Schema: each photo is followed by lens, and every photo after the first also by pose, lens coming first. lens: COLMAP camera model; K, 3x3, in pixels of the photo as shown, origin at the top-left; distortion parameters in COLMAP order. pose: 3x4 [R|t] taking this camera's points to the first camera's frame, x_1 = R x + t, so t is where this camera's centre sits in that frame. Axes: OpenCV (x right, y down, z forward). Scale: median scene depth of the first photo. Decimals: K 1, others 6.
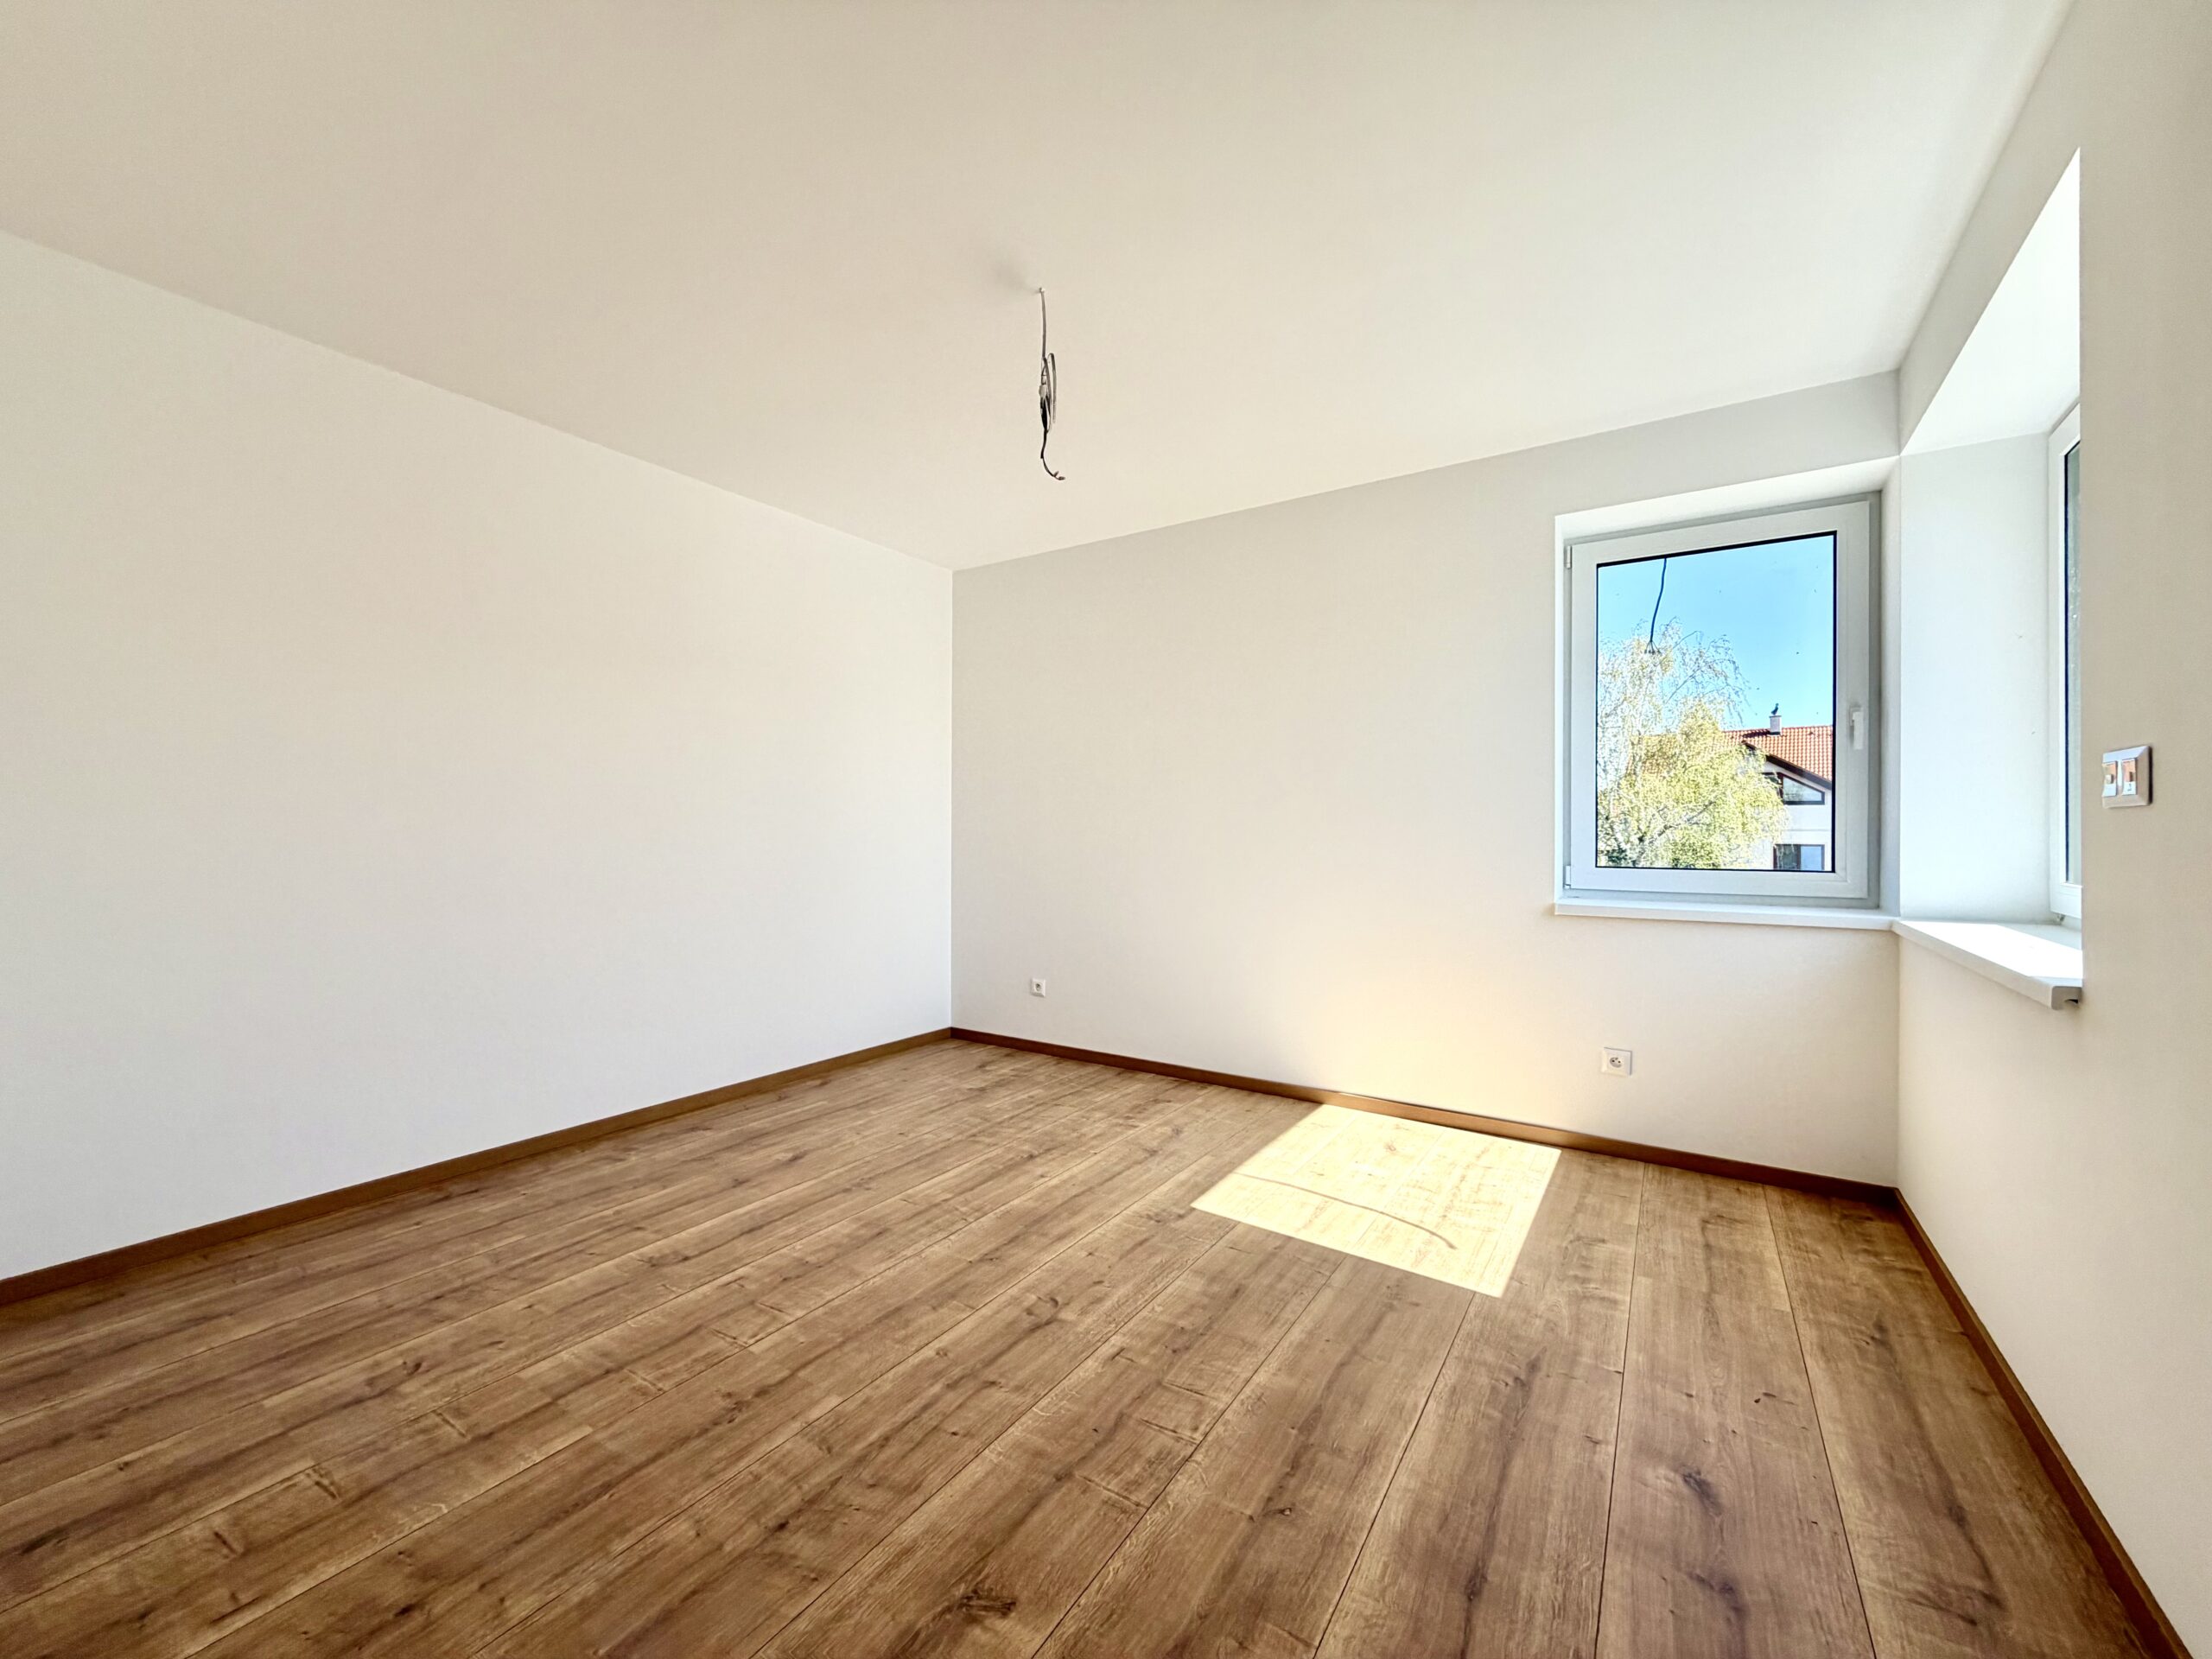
lens RADIAL K [[874.7, 0, 1100.9], [0, 874.7, 826.8], [0, 0, 1]] dist [0.001083, 0.000345]
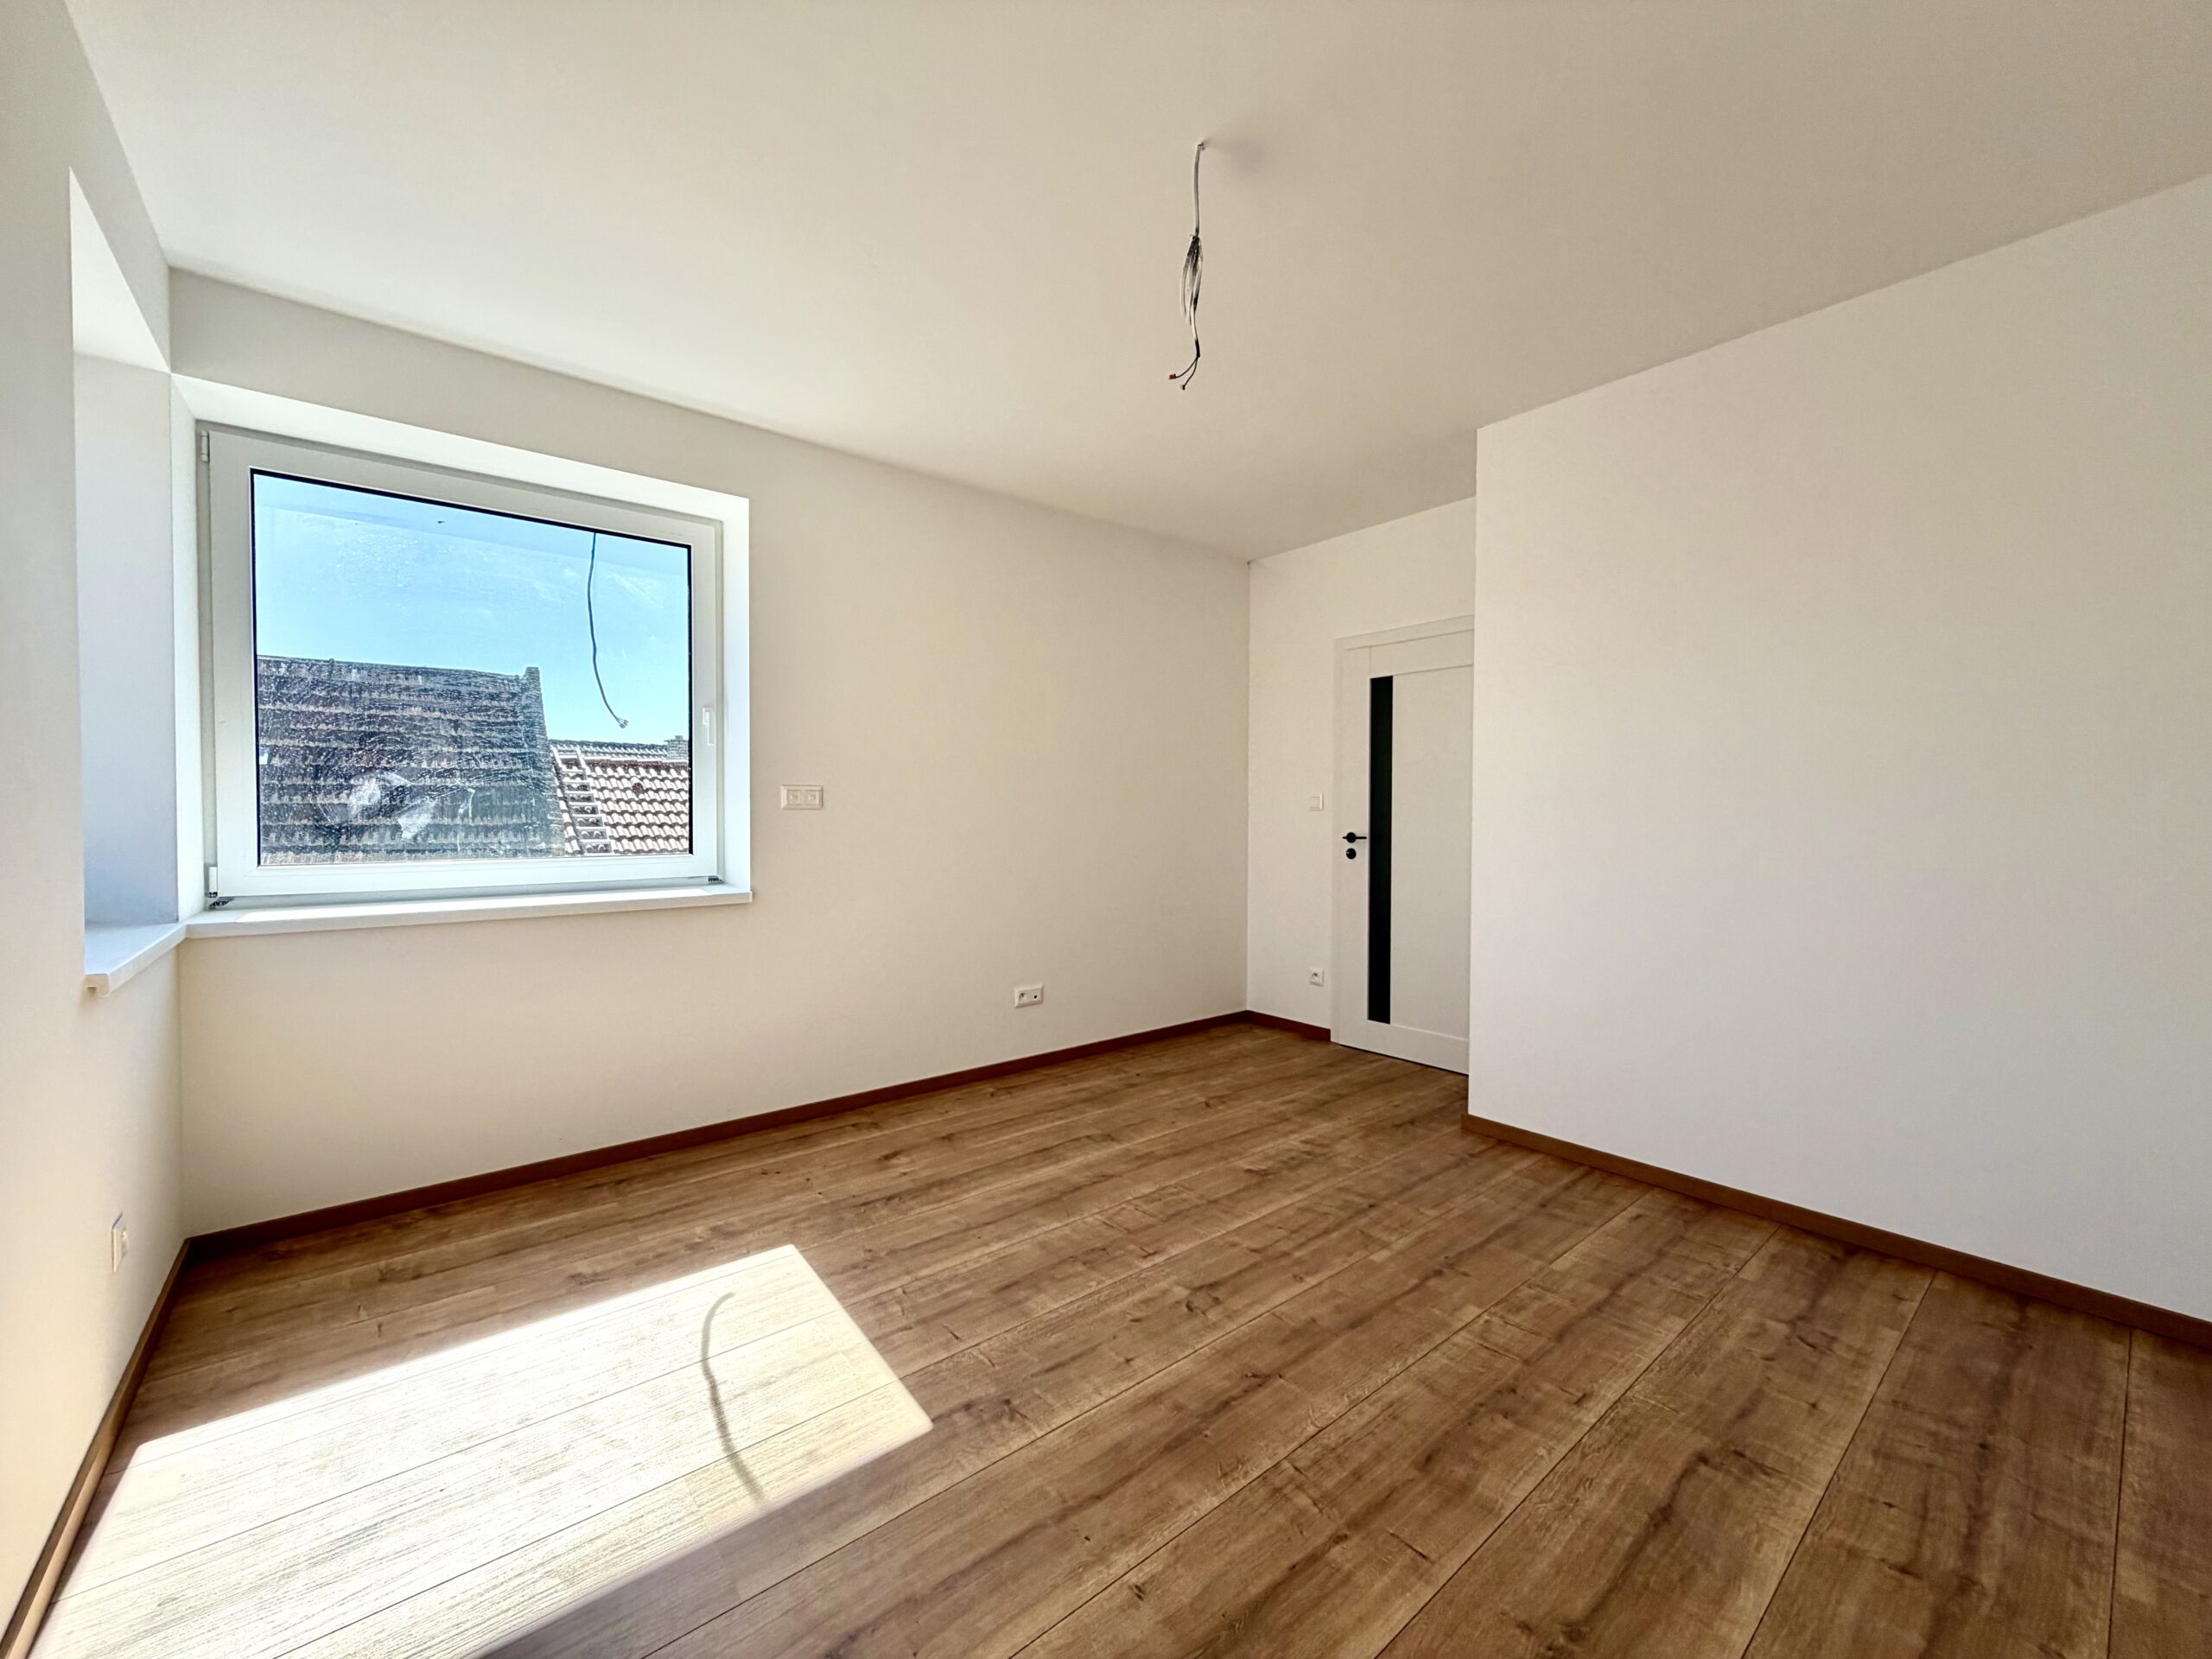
lens RADIAL K [[874.7, 0, 1100.9], [0, 874.7, 826.8], [0, 0, 1]] dist [0.001083, 0.000345]
pose [[-0.954478, -0.010568, 0.298095, -0.256050], [-0.006473, 0.999871, 0.014720, -0.009326], [-0.298212, 0.012120, -0.954423, 2.052994]]
